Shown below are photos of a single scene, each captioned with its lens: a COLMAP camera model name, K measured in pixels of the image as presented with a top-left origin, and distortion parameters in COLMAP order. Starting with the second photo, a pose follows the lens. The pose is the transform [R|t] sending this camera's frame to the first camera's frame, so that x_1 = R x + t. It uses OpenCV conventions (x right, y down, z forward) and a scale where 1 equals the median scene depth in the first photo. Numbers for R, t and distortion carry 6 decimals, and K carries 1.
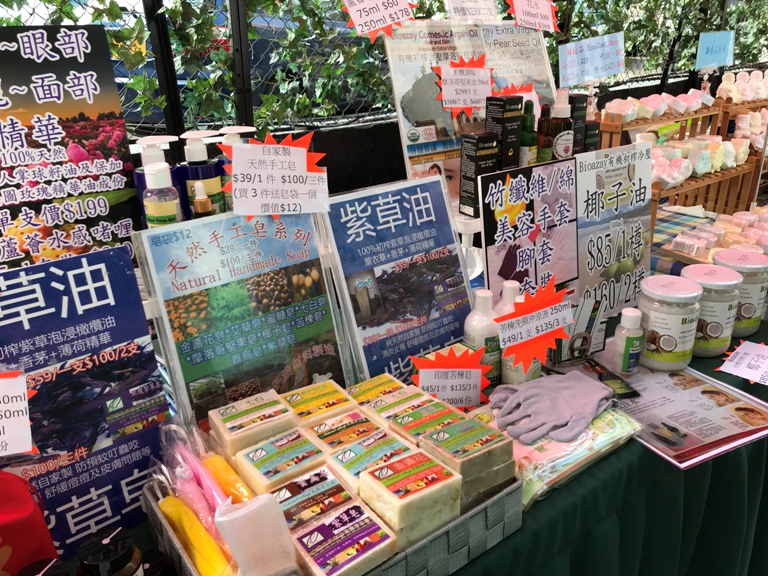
lens RADIAL K [[630.3, 0, 384.0], [0, 630.3, 288.0], [0, 0, 1]] dist [0.040084, -0.041951]
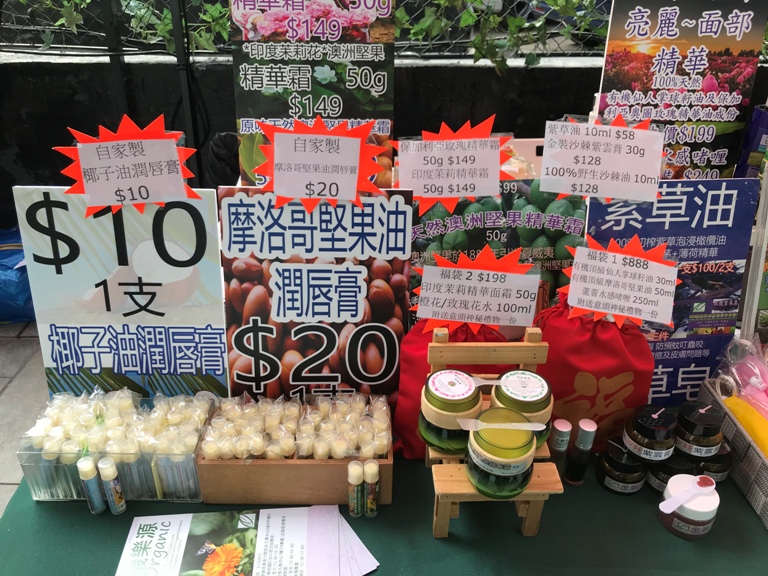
lens RADIAL K [[630.3, 0, 384.0], [0, 630.3, 288.0], [0, 0, 1]] dist [0.040084, -0.041951]
pose [[0.823745, 0.314968, -0.471422, -0.351988], [-0.248582, 0.947952, 0.198985, 0.056957], [0.509559, -0.046726, 0.859166, -0.320298]]
